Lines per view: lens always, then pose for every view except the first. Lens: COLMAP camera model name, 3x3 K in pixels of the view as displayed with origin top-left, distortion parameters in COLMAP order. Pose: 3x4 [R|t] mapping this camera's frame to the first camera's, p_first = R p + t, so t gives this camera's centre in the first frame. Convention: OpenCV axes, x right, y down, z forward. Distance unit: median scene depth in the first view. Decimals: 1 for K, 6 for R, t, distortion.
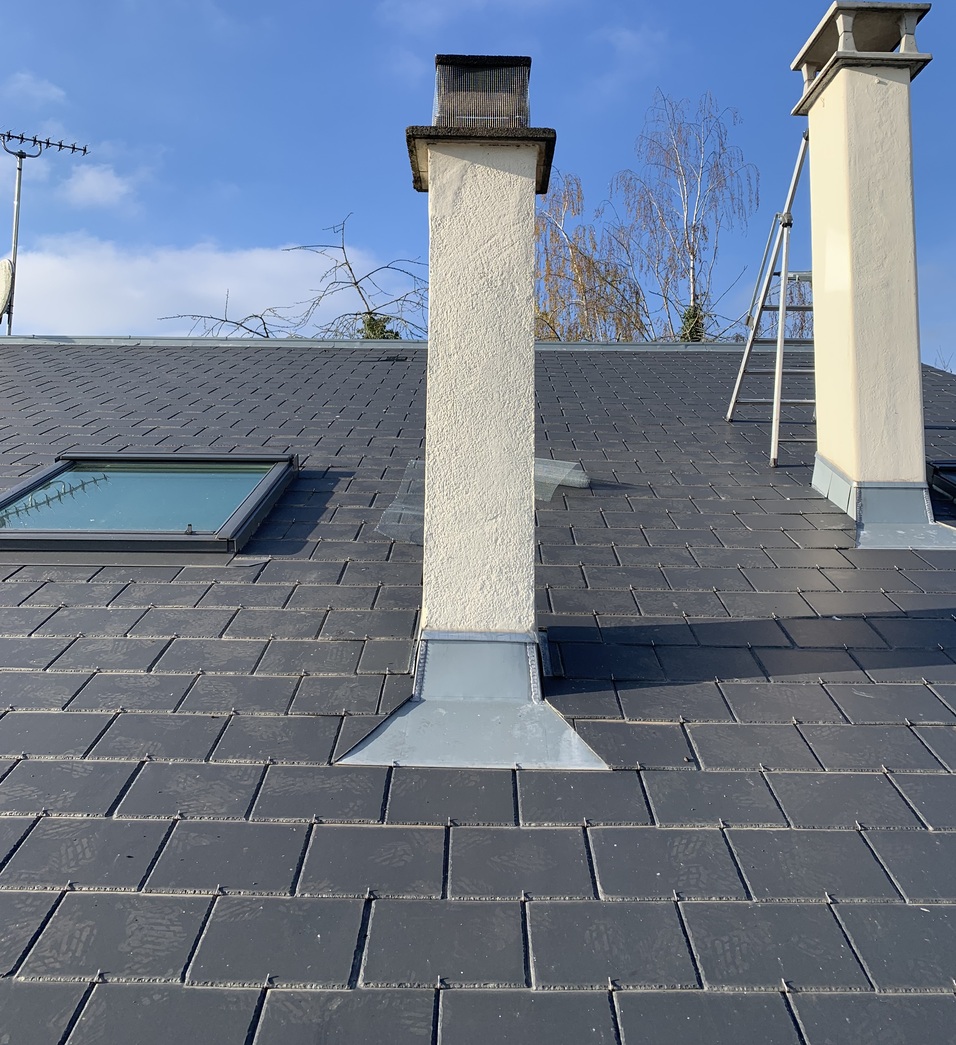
lens RADIAL K [[1061.7, 0, 478.0], [0, 1061.7, 522.5], [0, 0, 1]] dist [-0.004827, -0.002511]
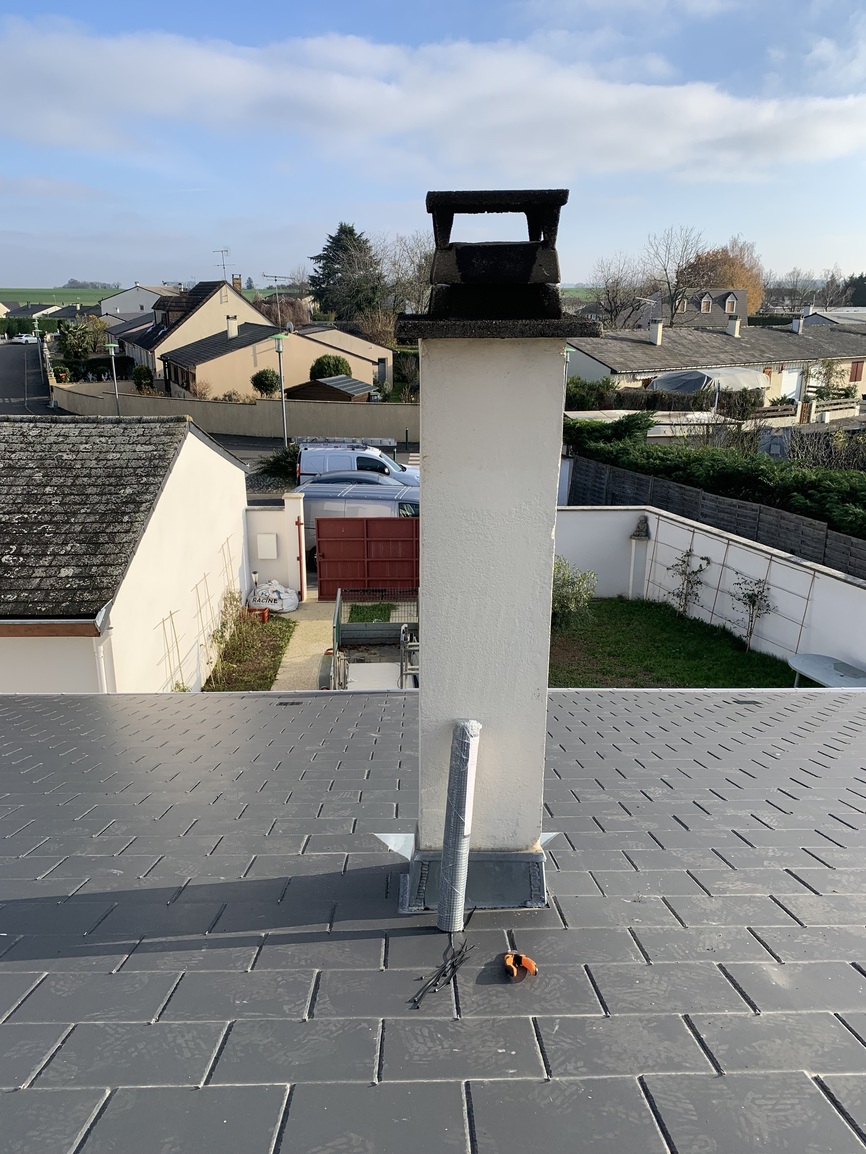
lens RADIAL K [[873.6, 0, 433.0], [0, 873.6, 577.0], [0, 0, 1]] dist [0.095847, -0.179394]
pose [[-0.999766, -0.010218, -0.019060, 0.058482], [-0.014768, 0.966418, 0.256549, -0.353838], [0.015798, 0.256771, -0.966343, 1.732869]]
